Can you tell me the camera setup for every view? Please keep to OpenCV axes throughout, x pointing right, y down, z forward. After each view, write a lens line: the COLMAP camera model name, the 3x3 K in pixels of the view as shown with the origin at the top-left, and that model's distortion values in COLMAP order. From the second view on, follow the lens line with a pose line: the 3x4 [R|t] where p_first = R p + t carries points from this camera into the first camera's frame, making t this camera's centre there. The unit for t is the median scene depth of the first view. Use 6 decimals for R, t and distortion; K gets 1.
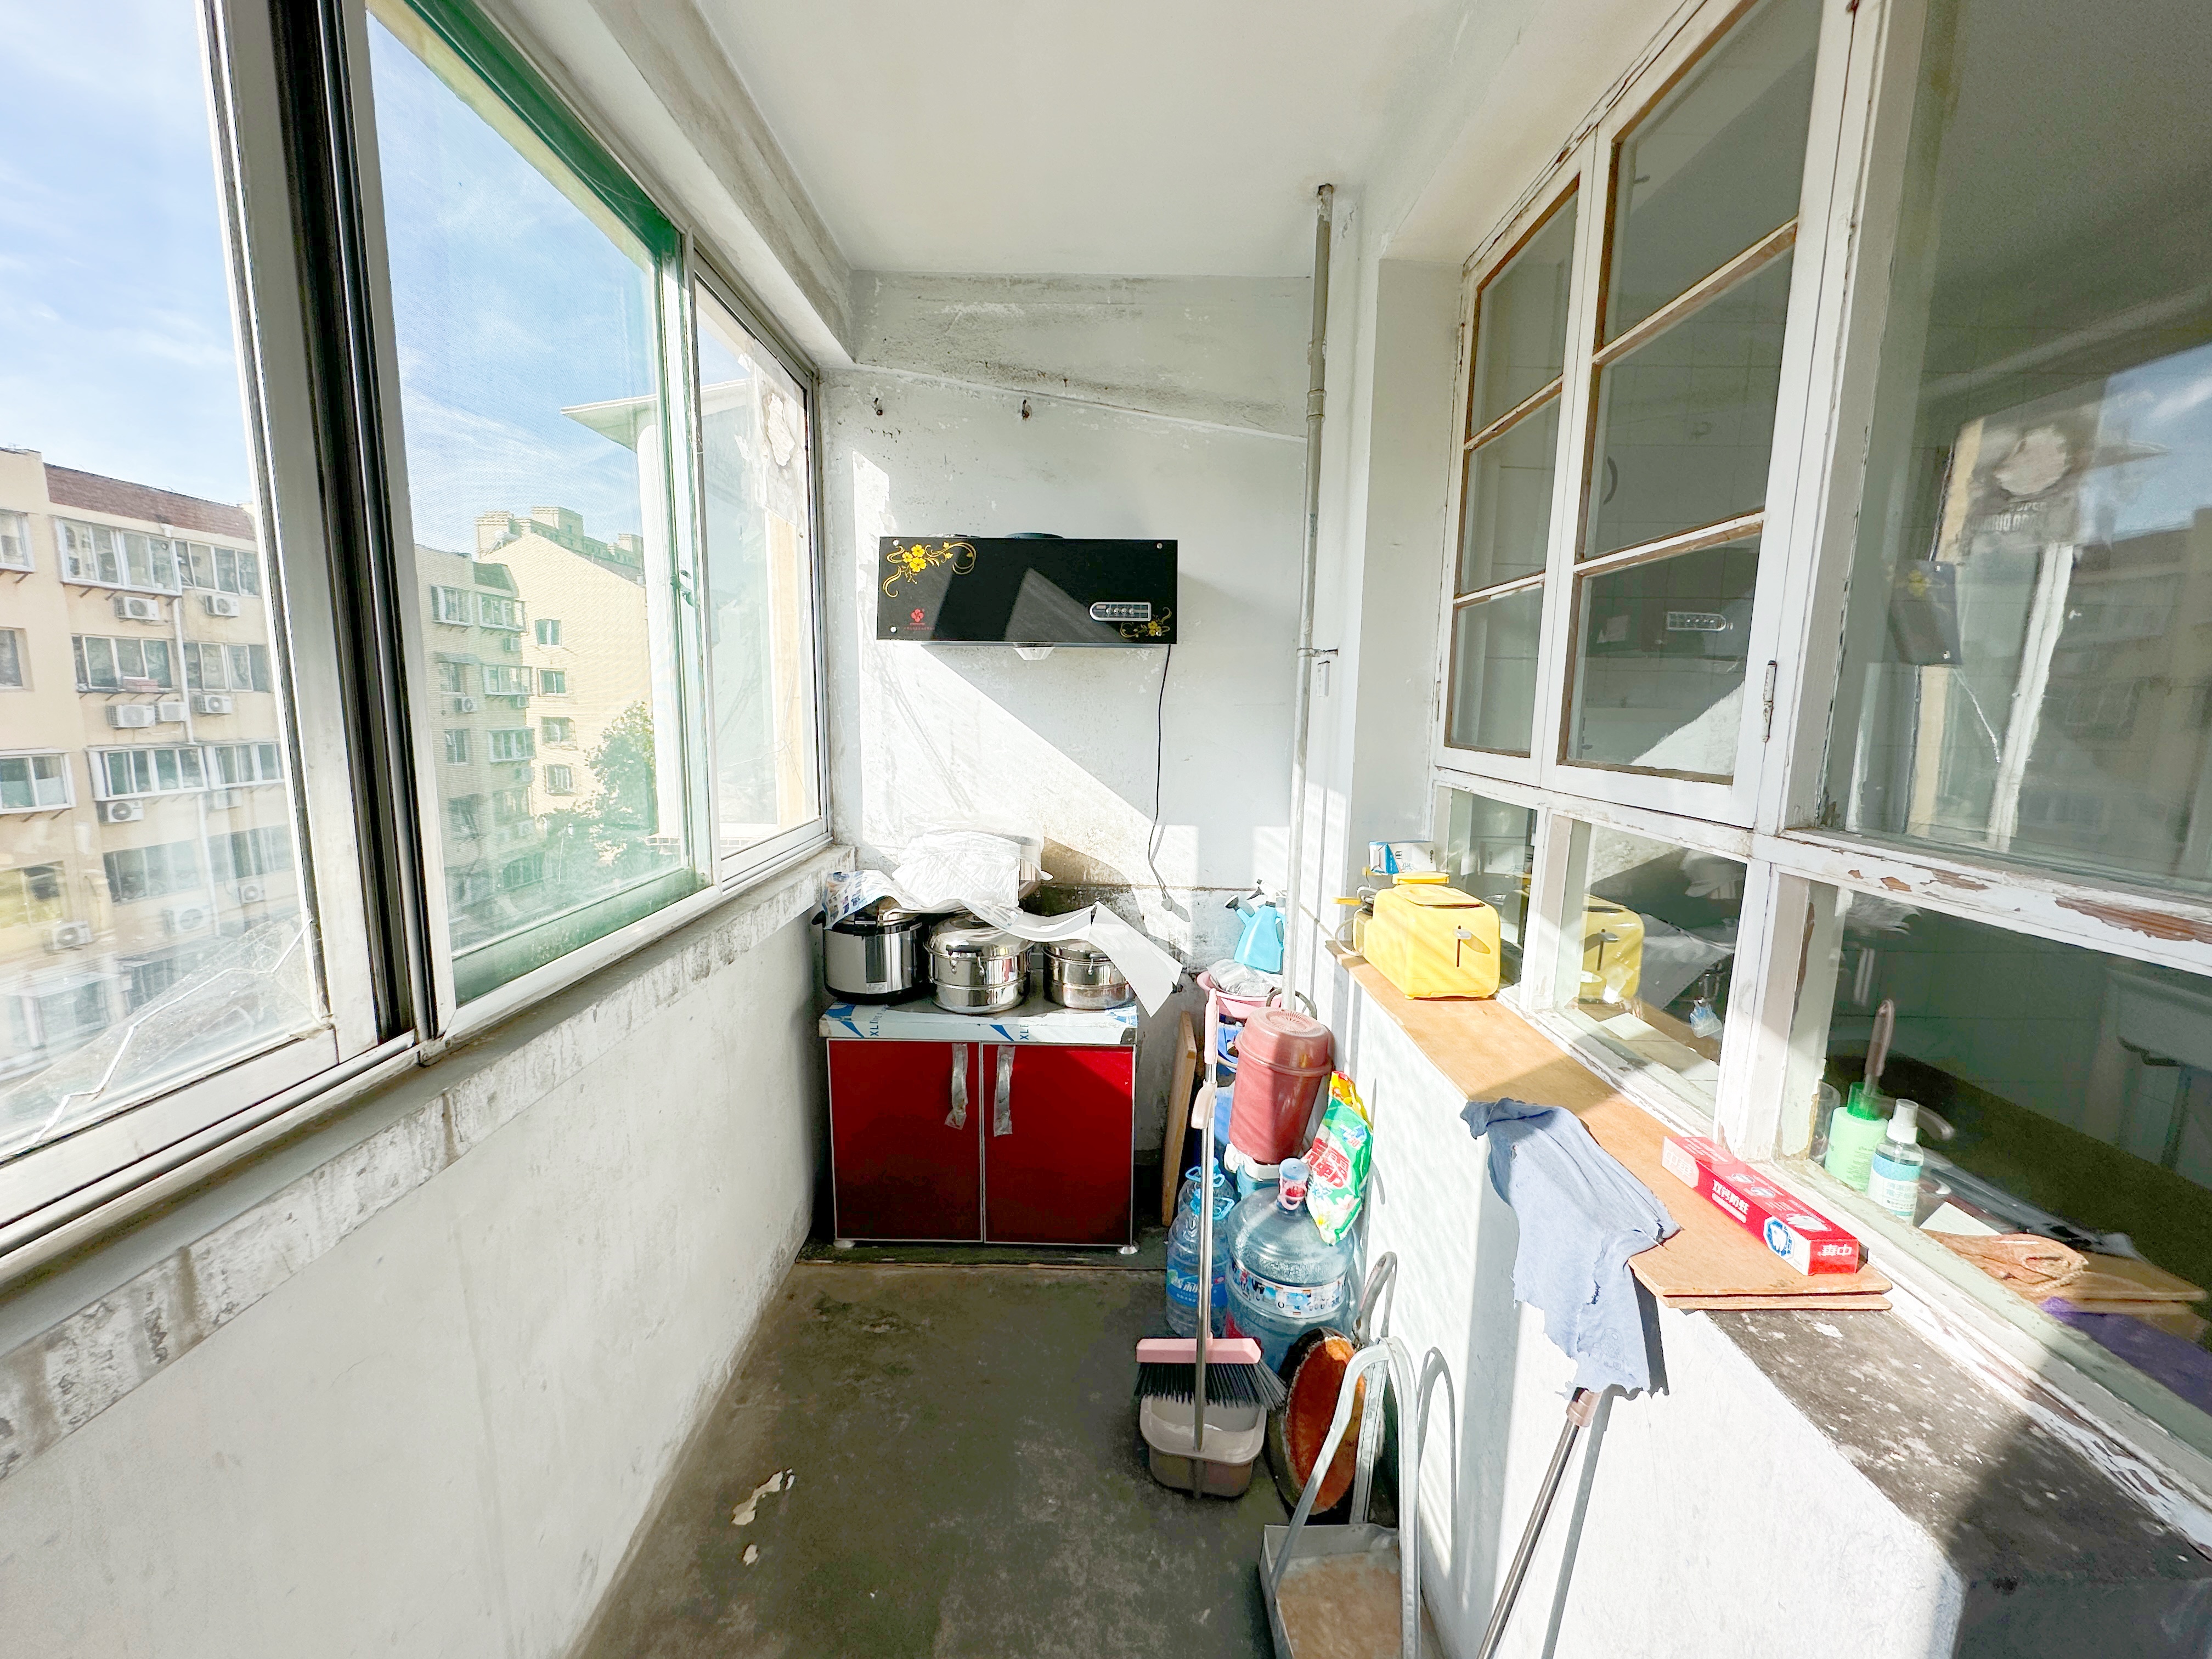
lens RADIAL K [[887.6, 0, 1099.5], [0, 887.6, 834.4], [0, 0, 1]] dist [0.000049, 0.000395]
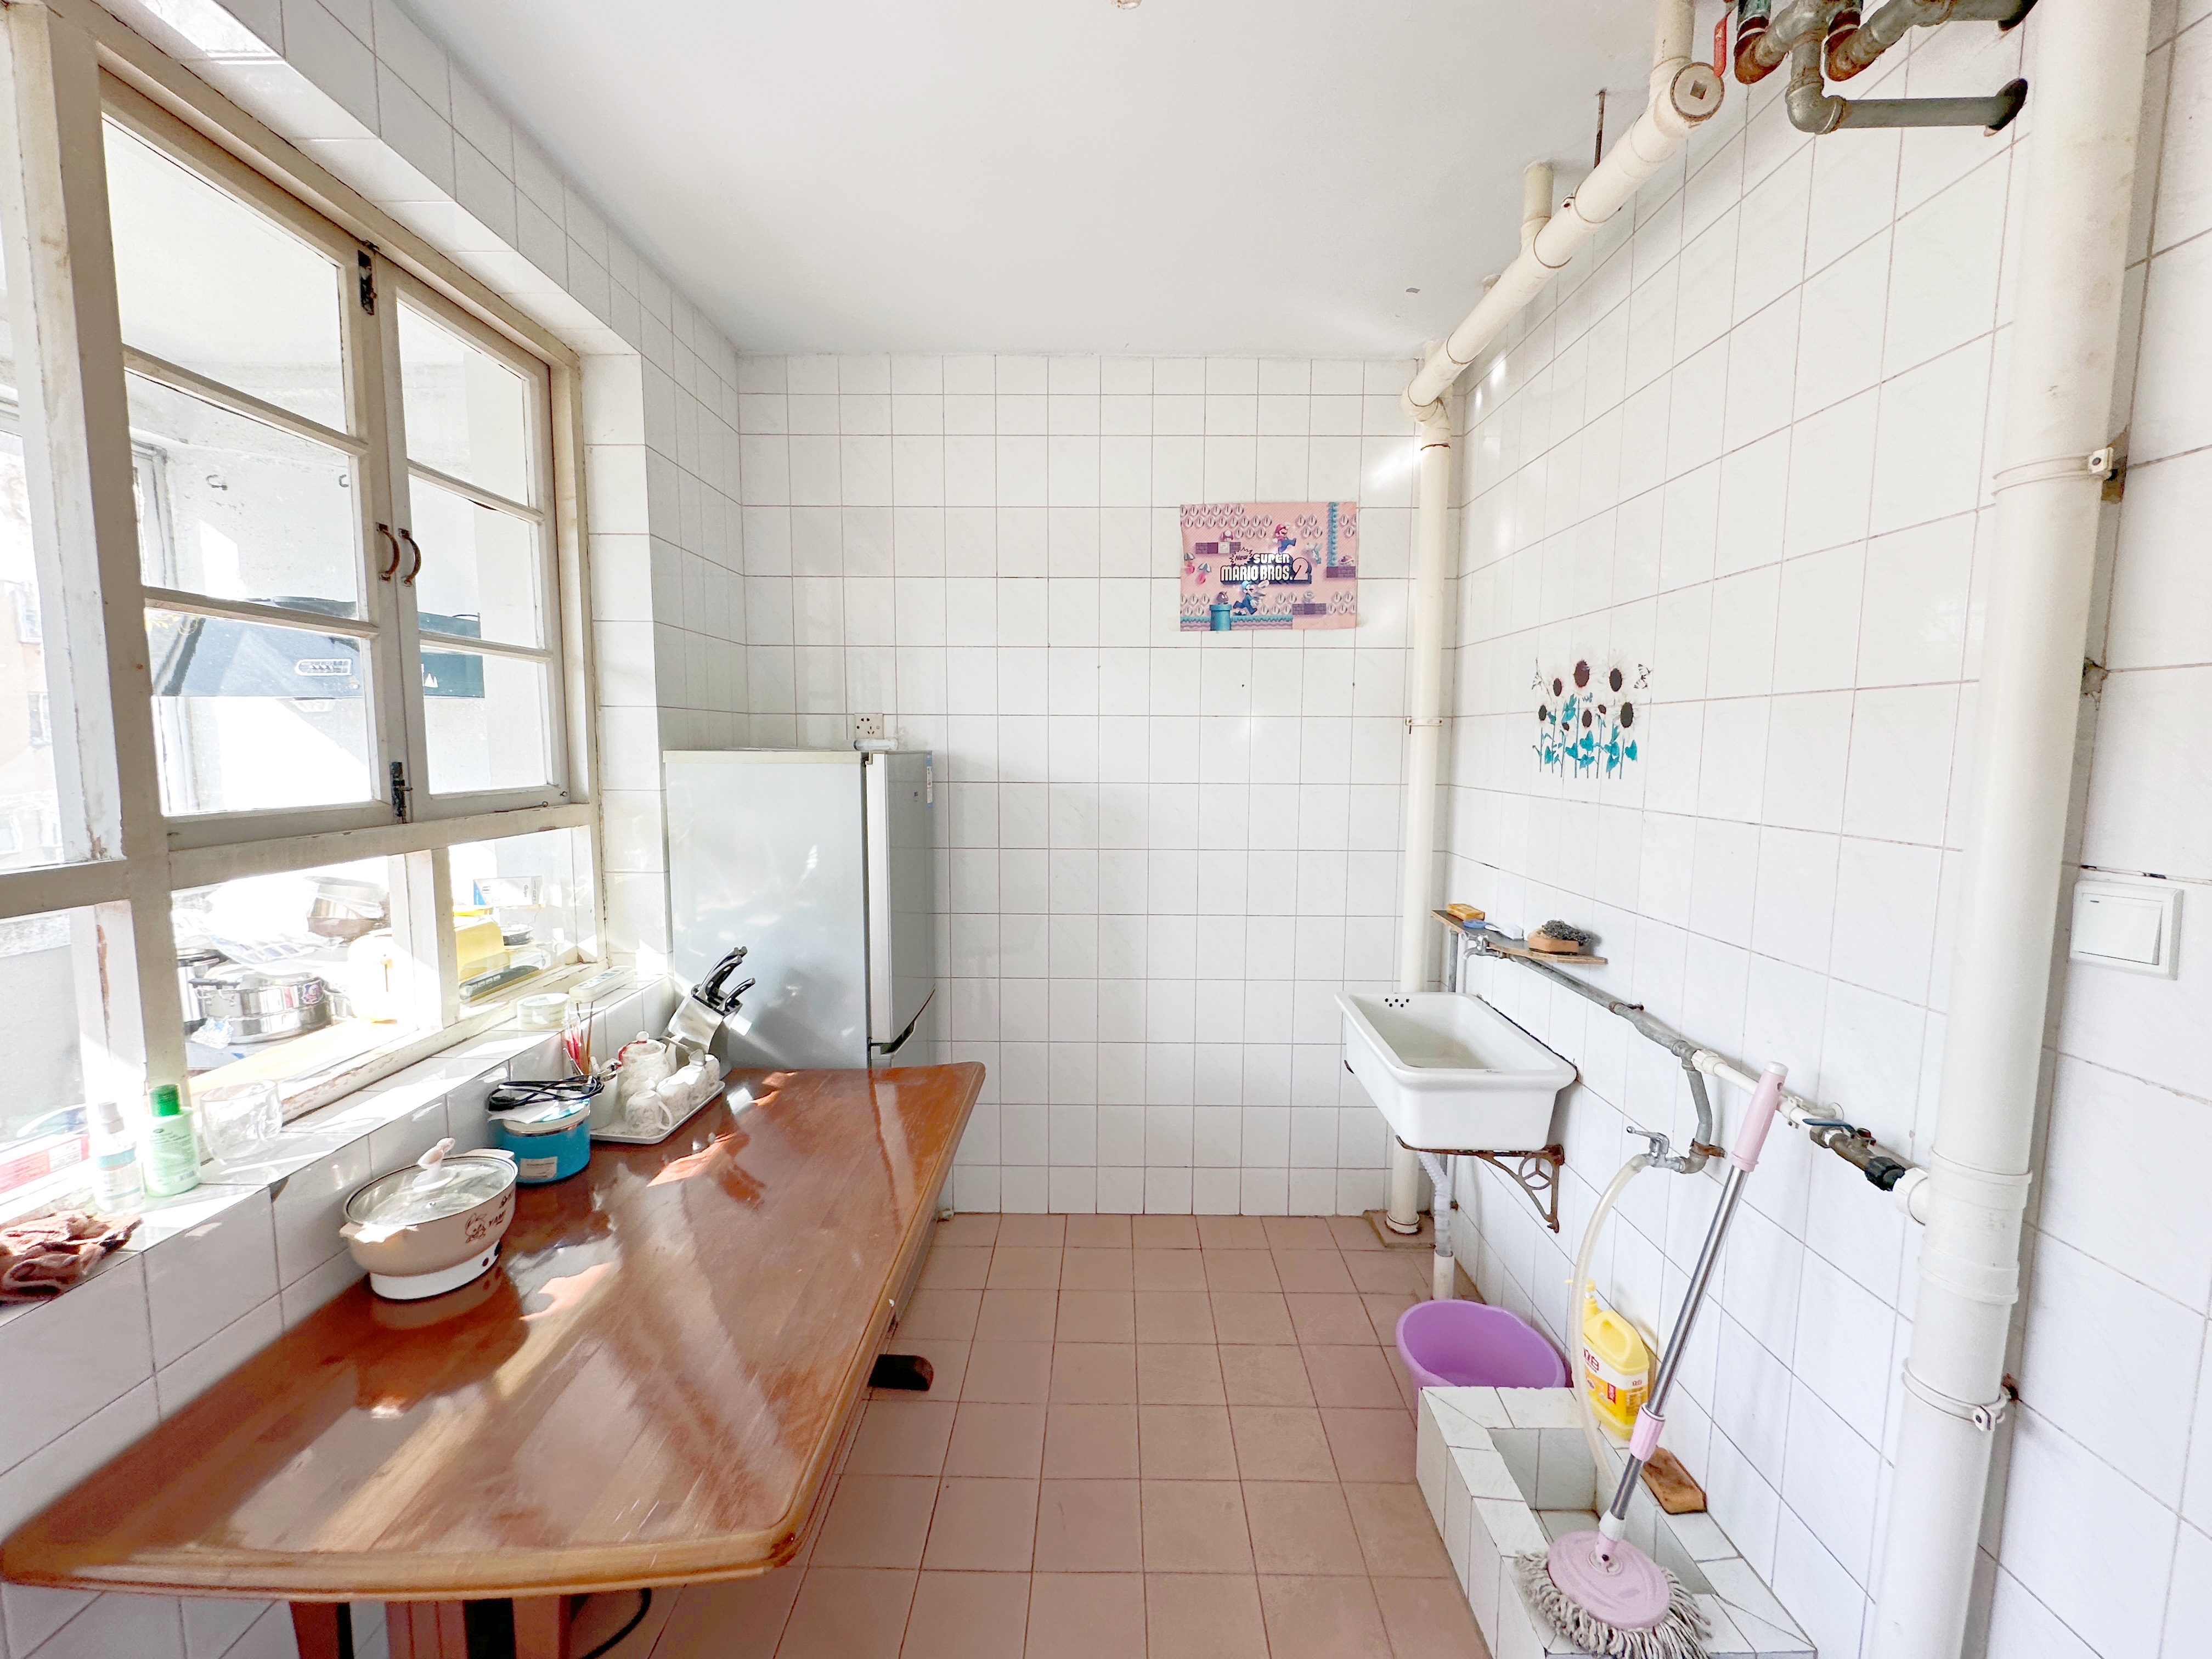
lens RADIAL K [[887.6, 0, 1106.6], [0, 887.6, 831.2], [0, 0, 1]] dist [0.000049, 0.000395]
pose [[0.999904, -0.005478, -0.012738, 0.941011], [0.004871, 0.998875, -0.047171, 0.006533], [0.012982, 0.047104, 0.998806, -0.064436]]
